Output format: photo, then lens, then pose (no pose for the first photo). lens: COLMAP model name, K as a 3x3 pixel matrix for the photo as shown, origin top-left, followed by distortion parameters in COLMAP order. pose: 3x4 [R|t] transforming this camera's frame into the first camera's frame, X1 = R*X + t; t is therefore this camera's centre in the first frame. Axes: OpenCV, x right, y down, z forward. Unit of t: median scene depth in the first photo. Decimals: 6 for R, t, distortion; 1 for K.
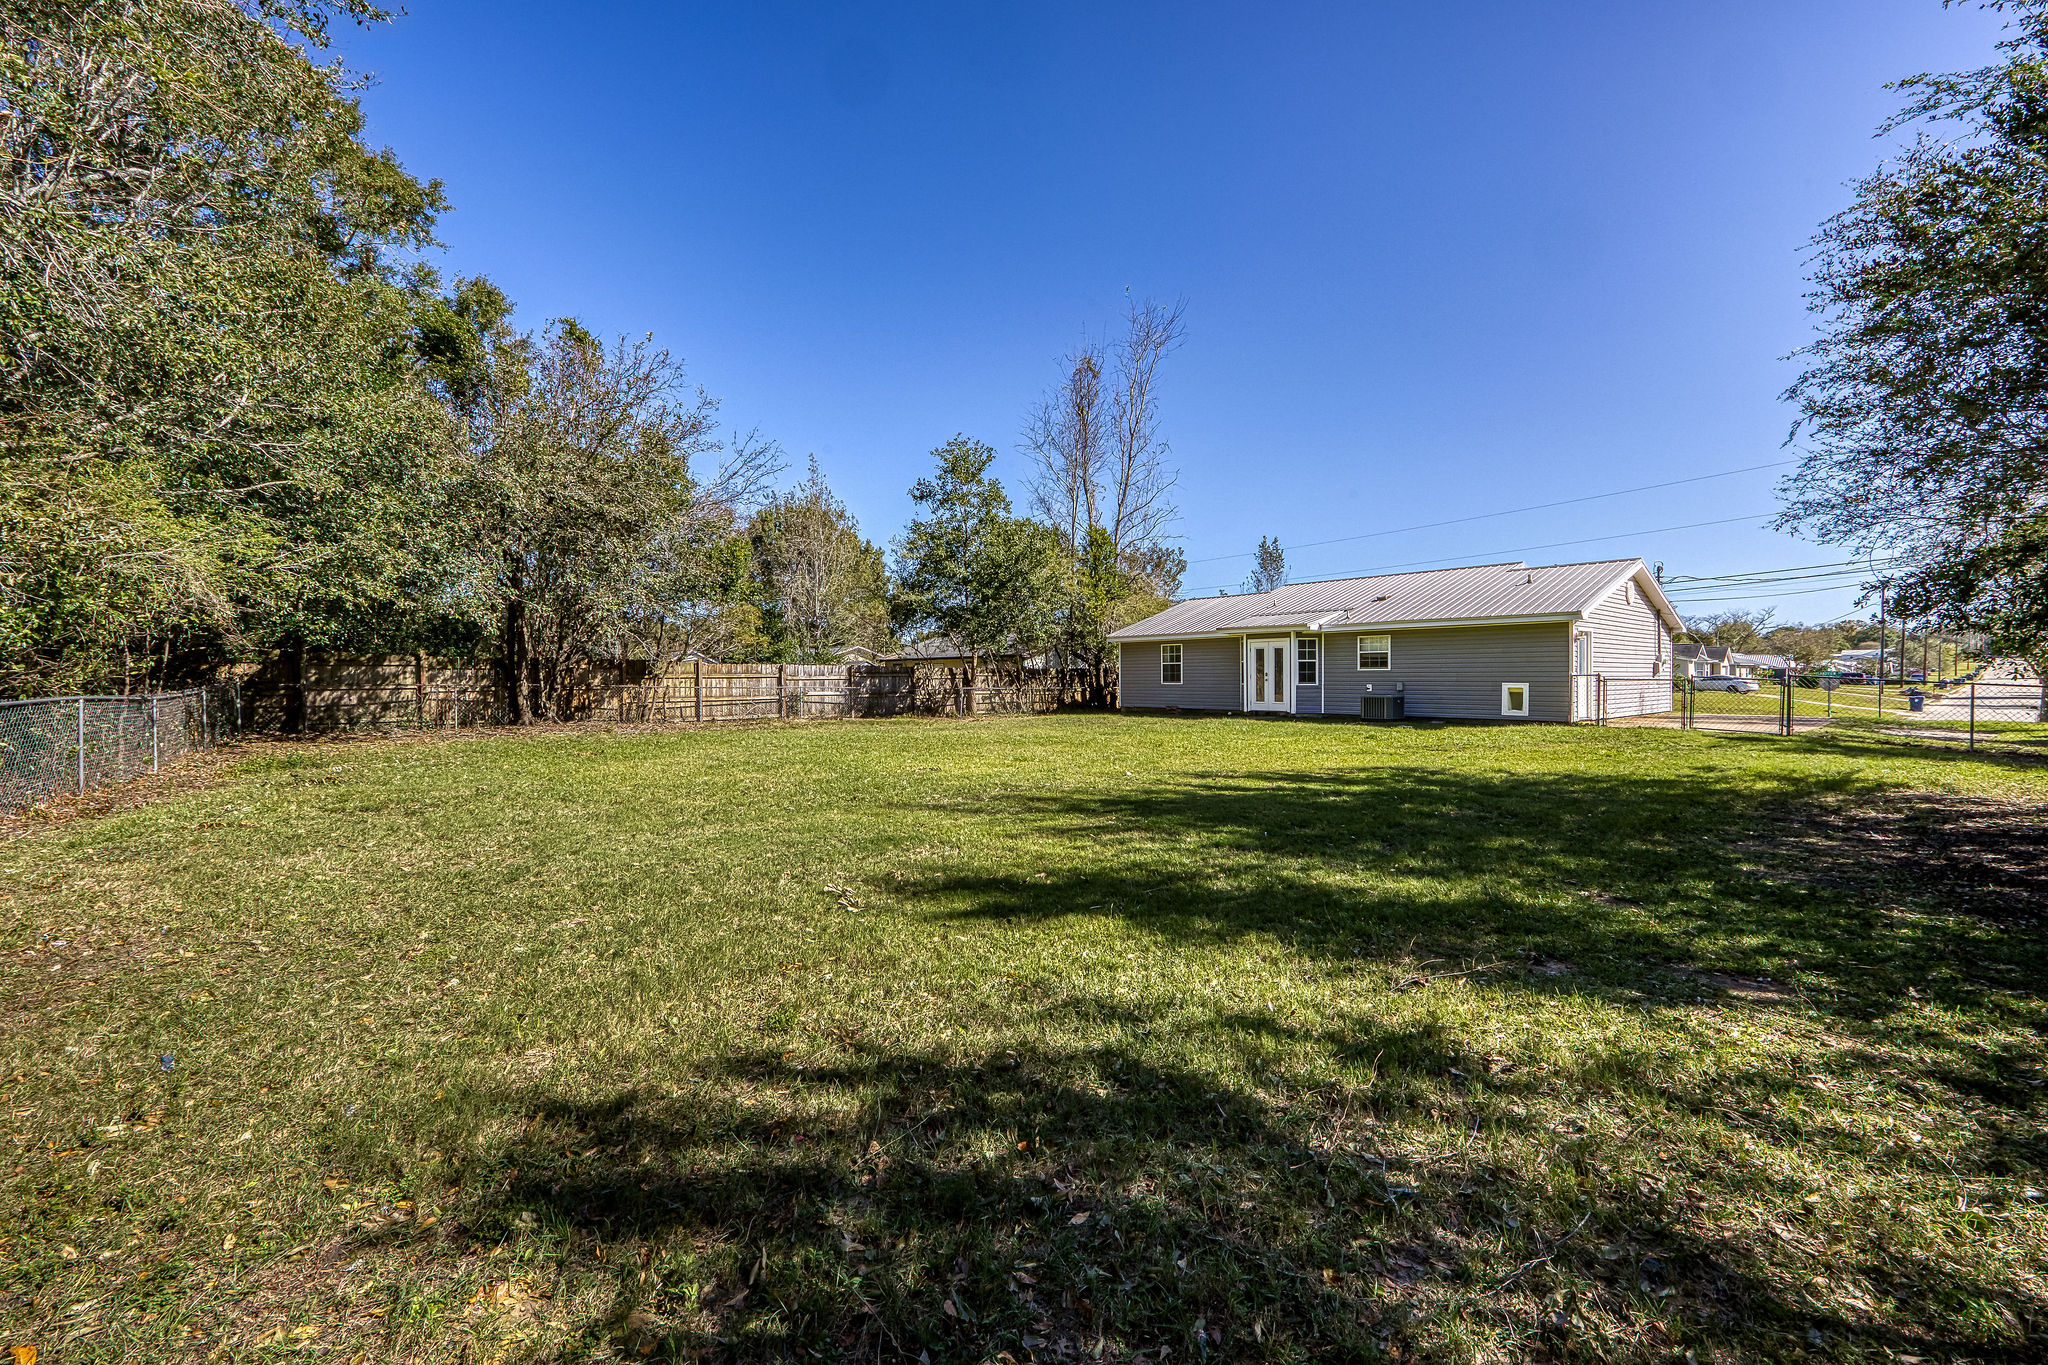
lens RADIAL K [[835.2, 0, 1031.8], [0, 835.2, 685.5], [0, 0, 1]] dist [0.003922, 0.000906]
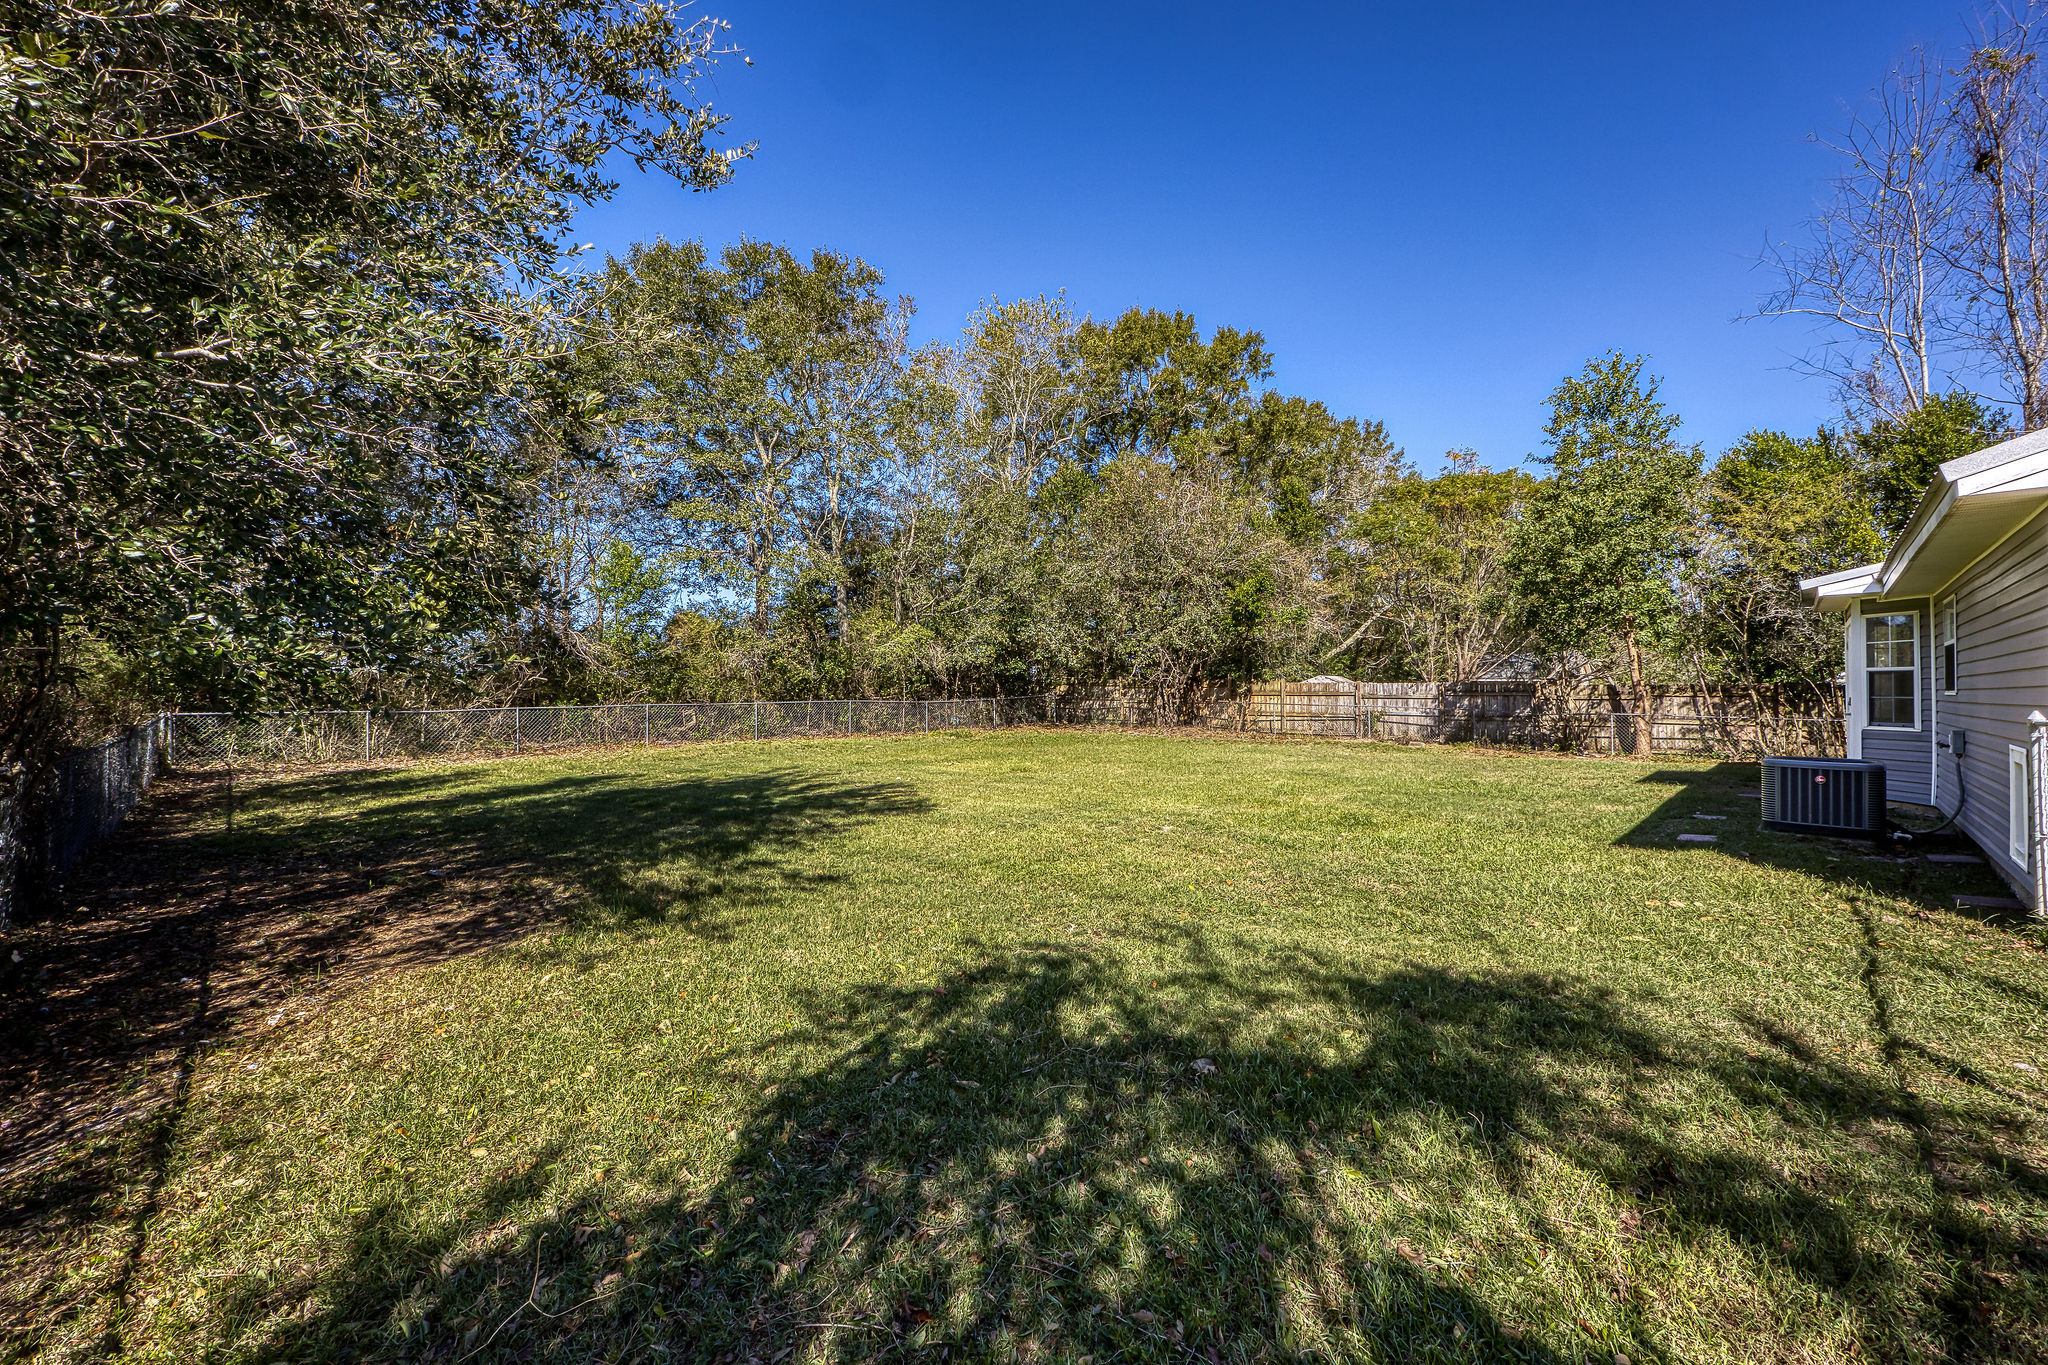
lens RADIAL K [[835.2, 0, 1019.6], [0, 835.2, 687.5], [0, 0, 1]] dist [0.003922, 0.000906]
pose [[0.075115, 0.001843, -0.997173, 0.698247], [-0.012828, 0.999917, 0.000882, -0.015789], [0.997092, 0.012726, 0.075132, 0.539352]]
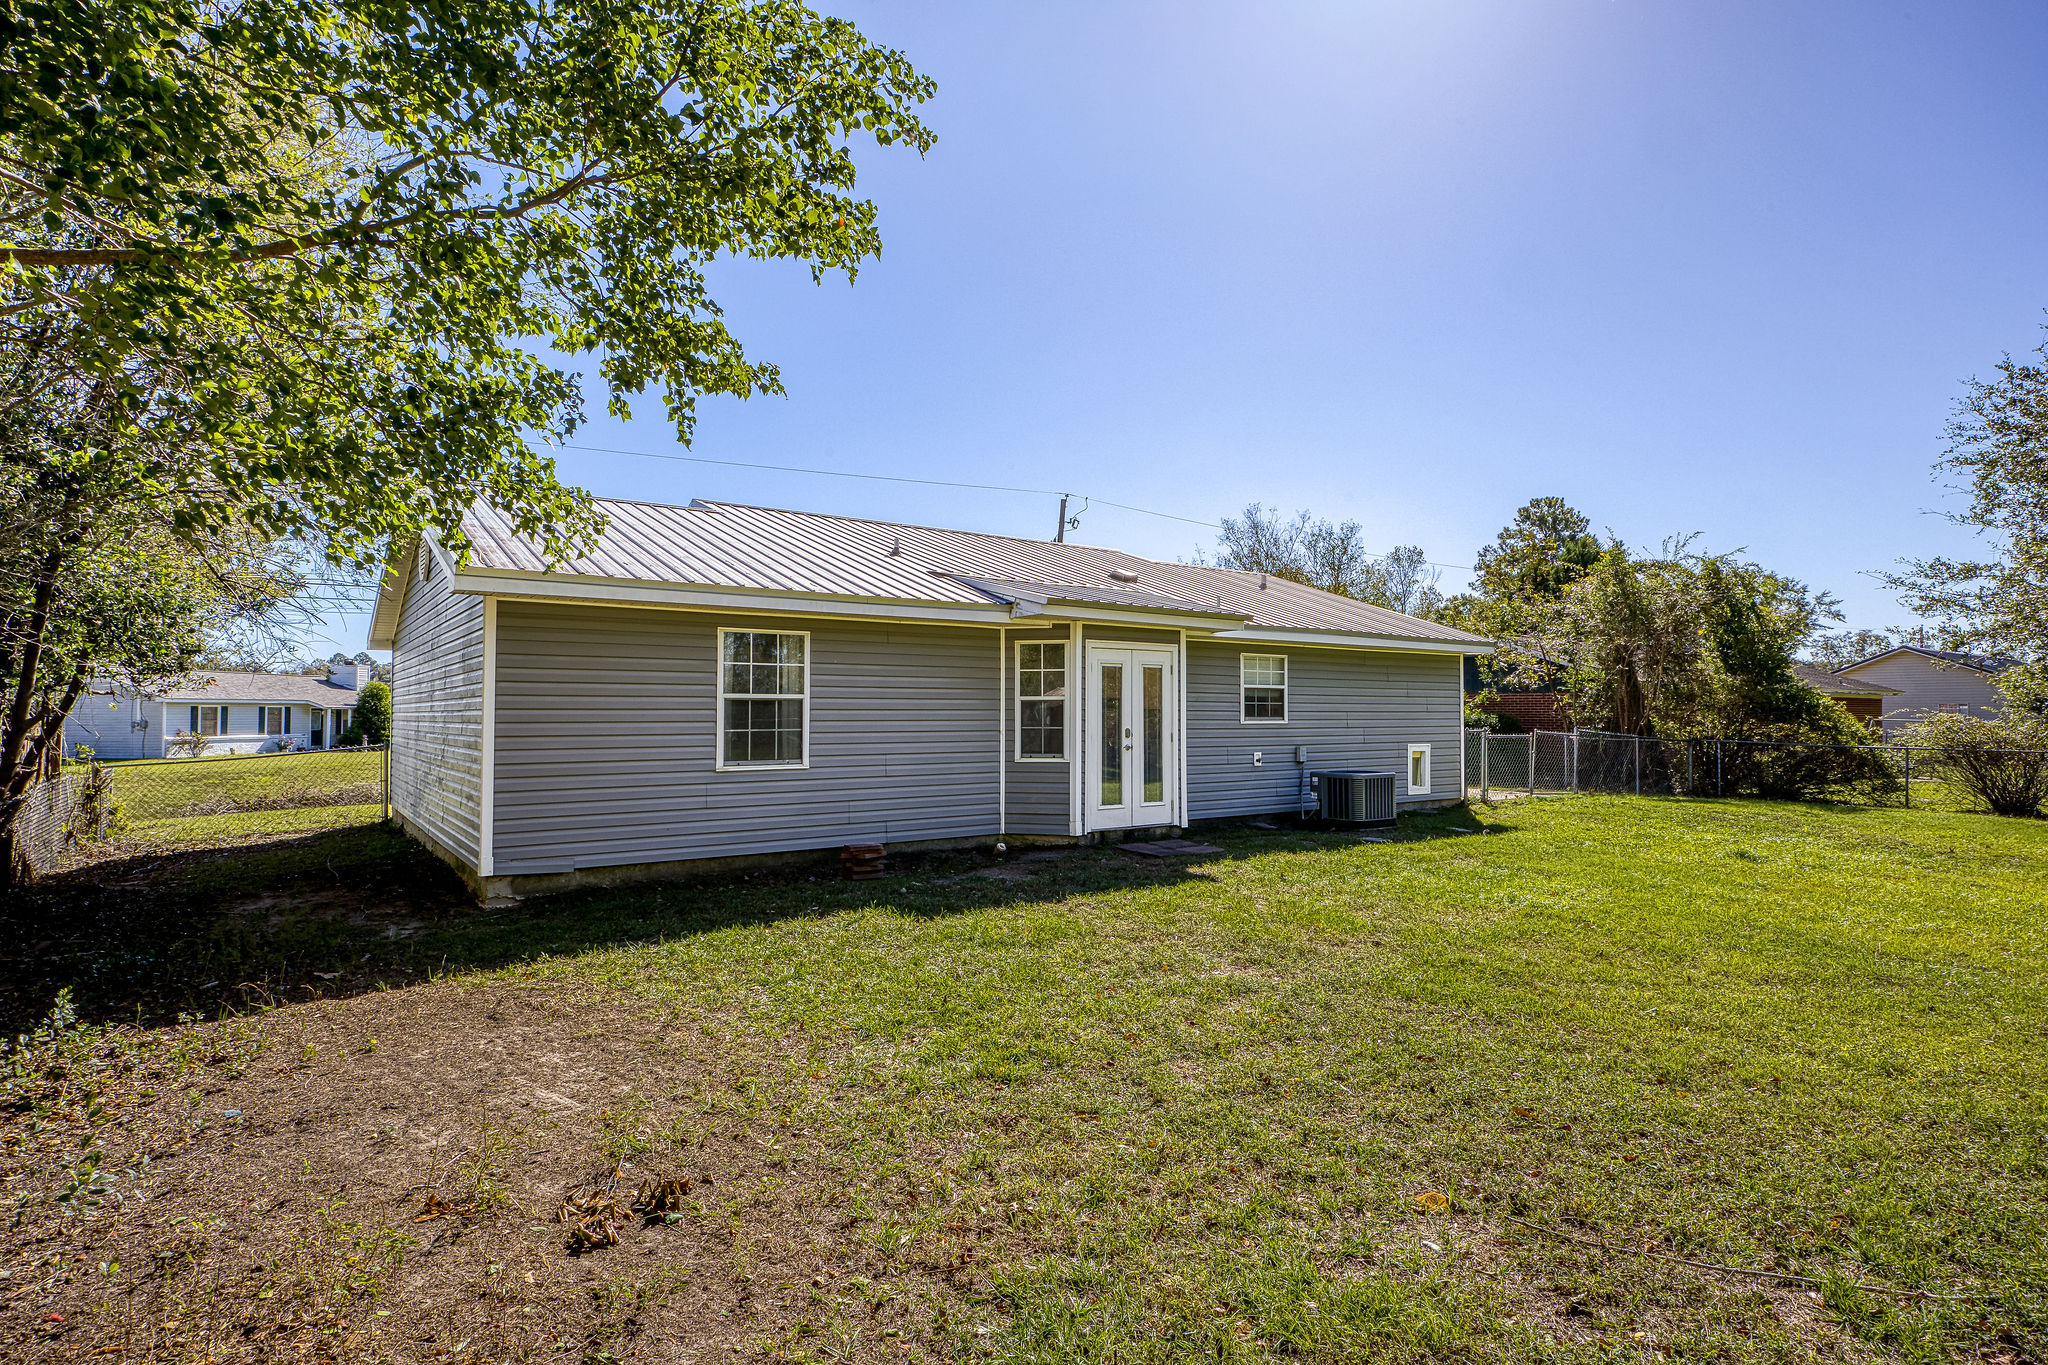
lens RADIAL K [[1072.6, 0, 1027.5], [0, 1072.6, 688.2], [0, 0, 1]] dist [-0.002123, -0.000133]
pose [[0.056313, 0.029839, 0.997967, -0.218666], [0.011418, 0.999469, -0.030529, -0.019377], [-0.998348, 0.013114, 0.055942, 1.011250]]
